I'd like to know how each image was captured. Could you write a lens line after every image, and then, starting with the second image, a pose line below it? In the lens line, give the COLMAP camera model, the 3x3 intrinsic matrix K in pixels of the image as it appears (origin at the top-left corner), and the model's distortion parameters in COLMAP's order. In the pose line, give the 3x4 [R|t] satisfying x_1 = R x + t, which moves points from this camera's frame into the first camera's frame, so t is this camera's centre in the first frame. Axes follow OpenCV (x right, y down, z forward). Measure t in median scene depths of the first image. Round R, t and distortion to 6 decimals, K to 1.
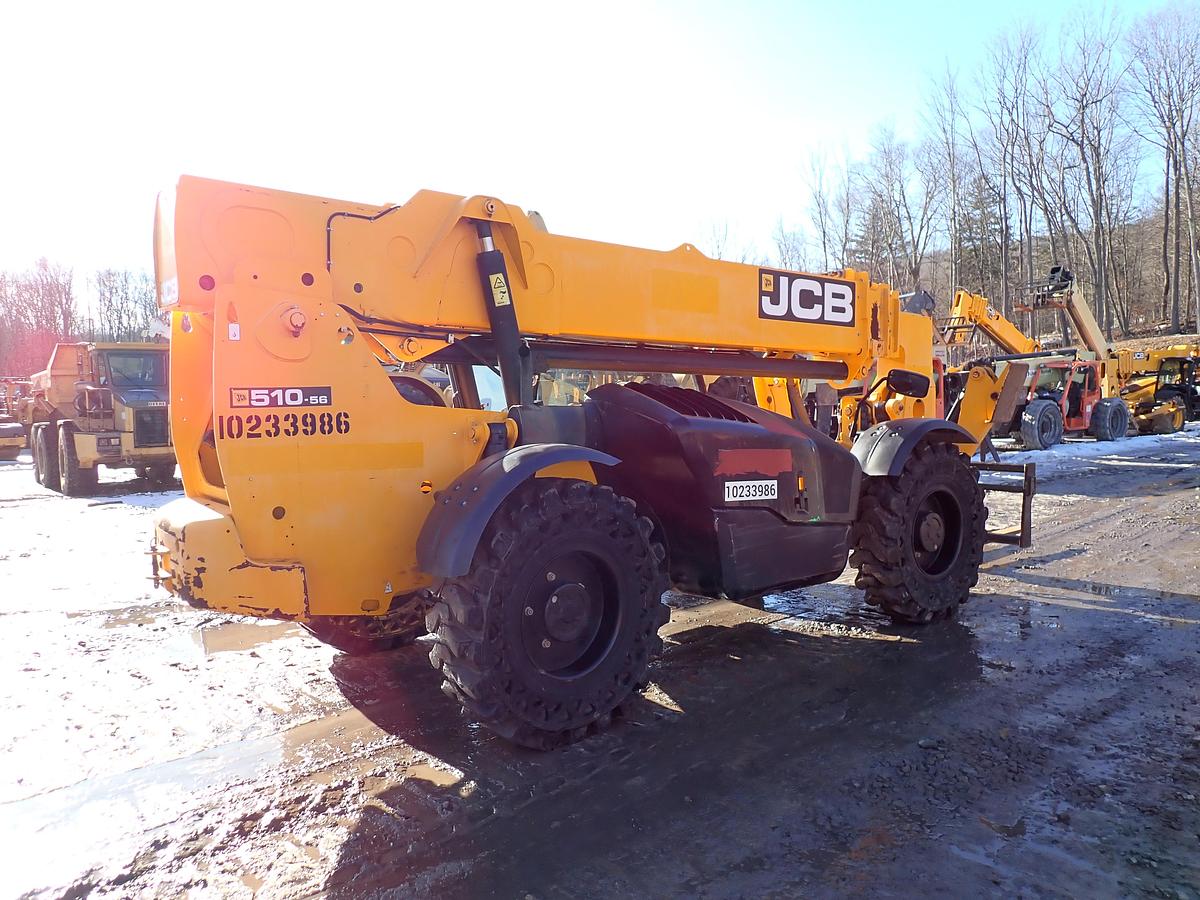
lens RADIAL K [[889.4, 0, 599.8], [0, 889.4, 445.2], [0, 0, 1]] dist [0.015604, -0.016662]
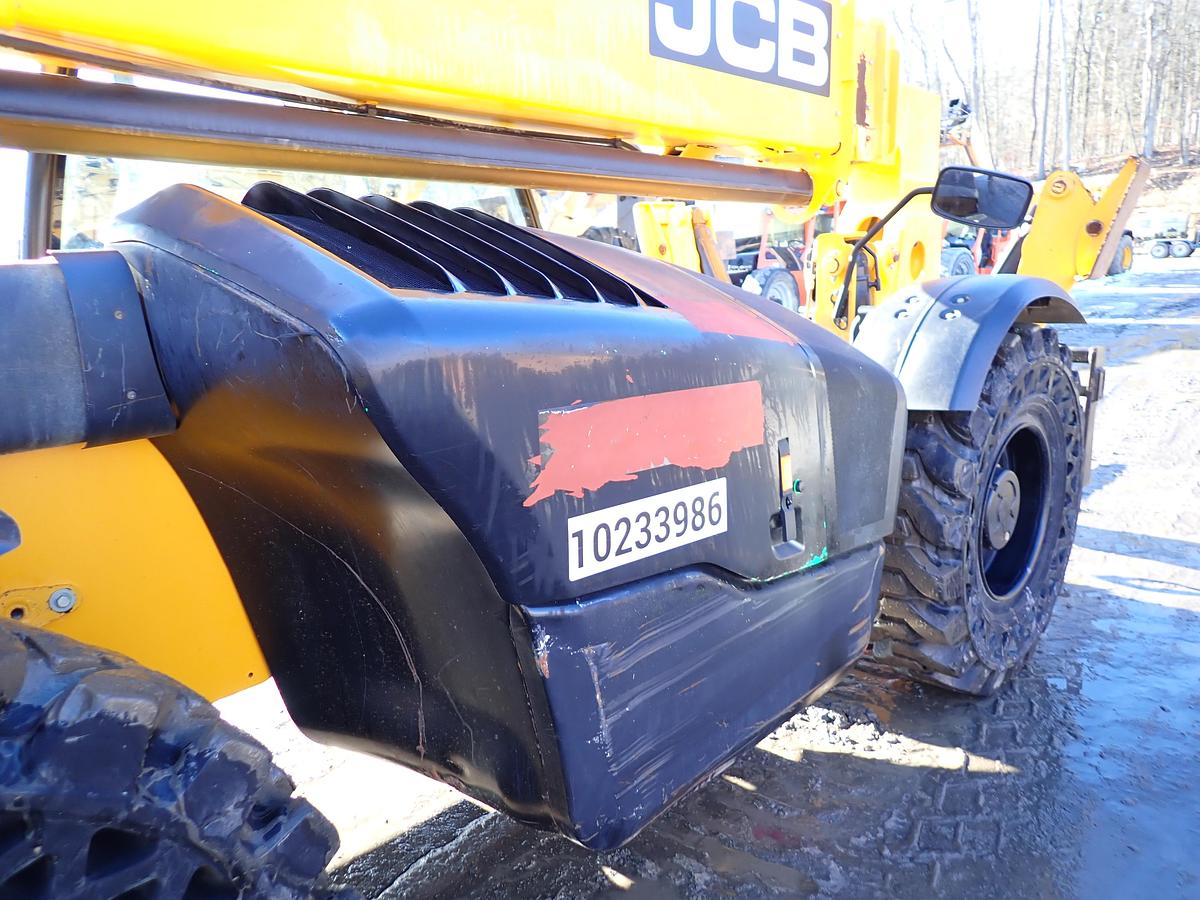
lens RADIAL K [[889.4, 0, 599.8], [0, 889.4, 445.2], [0, 0, 1]] dist [0.015604, -0.016662]
pose [[0.990004, -0.051149, 0.131441, 0.093539], [0.030420, 0.987427, 0.155123, -0.022599], [-0.137722, -0.149574, 0.979112, 0.586362]]
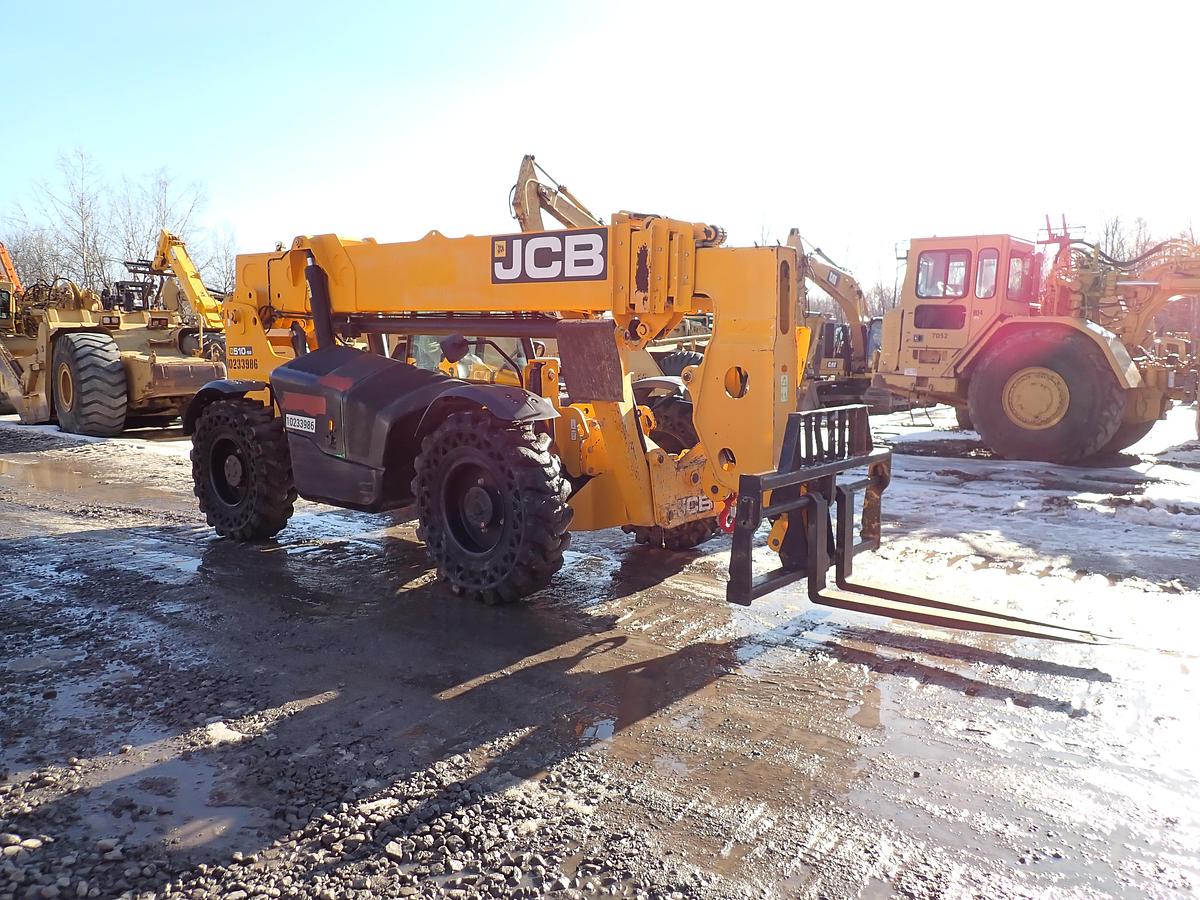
lens RADIAL K [[889.4, 0, 599.8], [0, 889.4, 445.2], [0, 0, 1]] dist [0.015604, -0.016662]
pose [[0.196599, 0.121874, -0.972880, 1.380608], [-0.057138, 0.991983, 0.112720, -0.084659], [0.978818, 0.033428, 0.201986, 0.992765]]
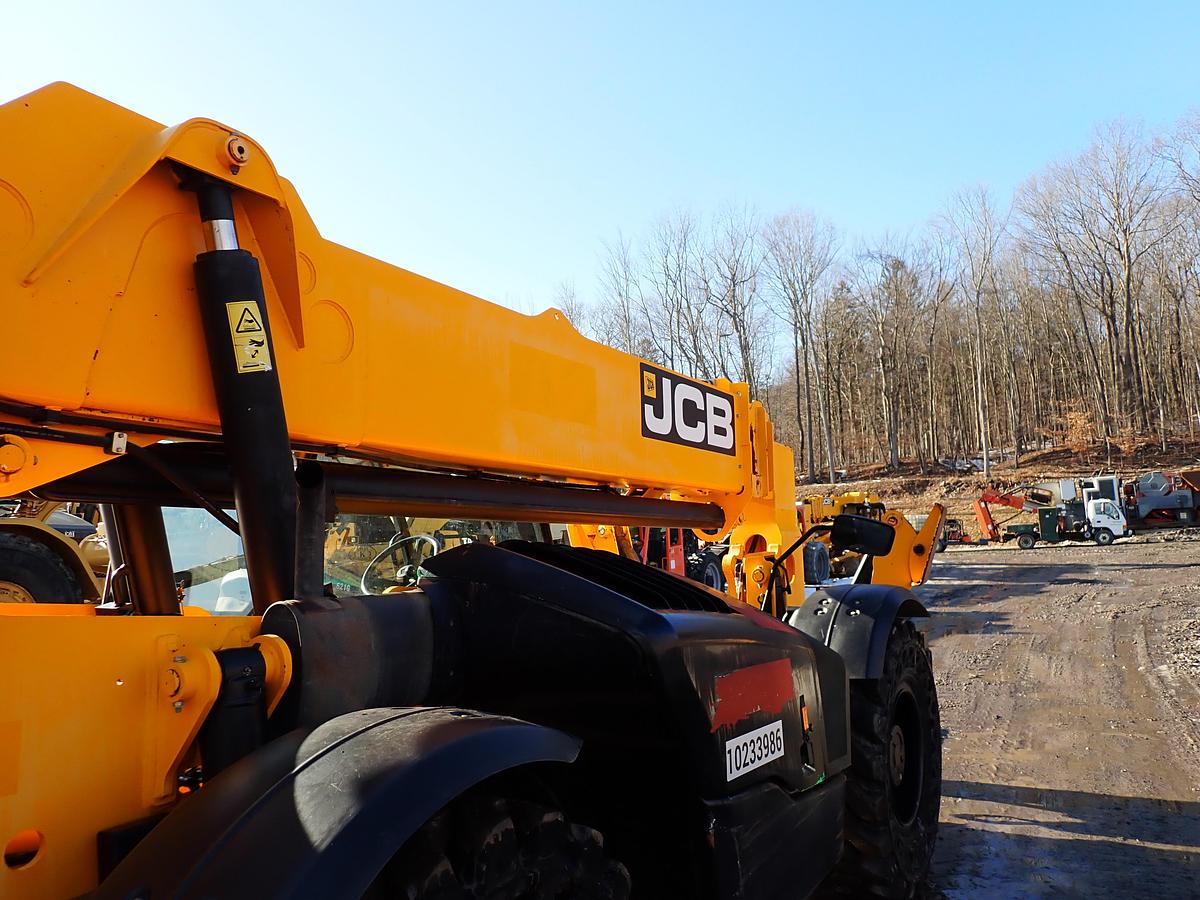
lens RADIAL K [[889.4, 0, 599.8], [0, 889.4, 445.2], [0, 0, 1]] dist [0.015604, -0.016662]
pose [[0.937967, 0.025147, 0.345812, -0.082690], [0.031157, 0.987219, -0.156297, -0.038034], [-0.345322, 0.157376, 0.925195, 0.440784]]
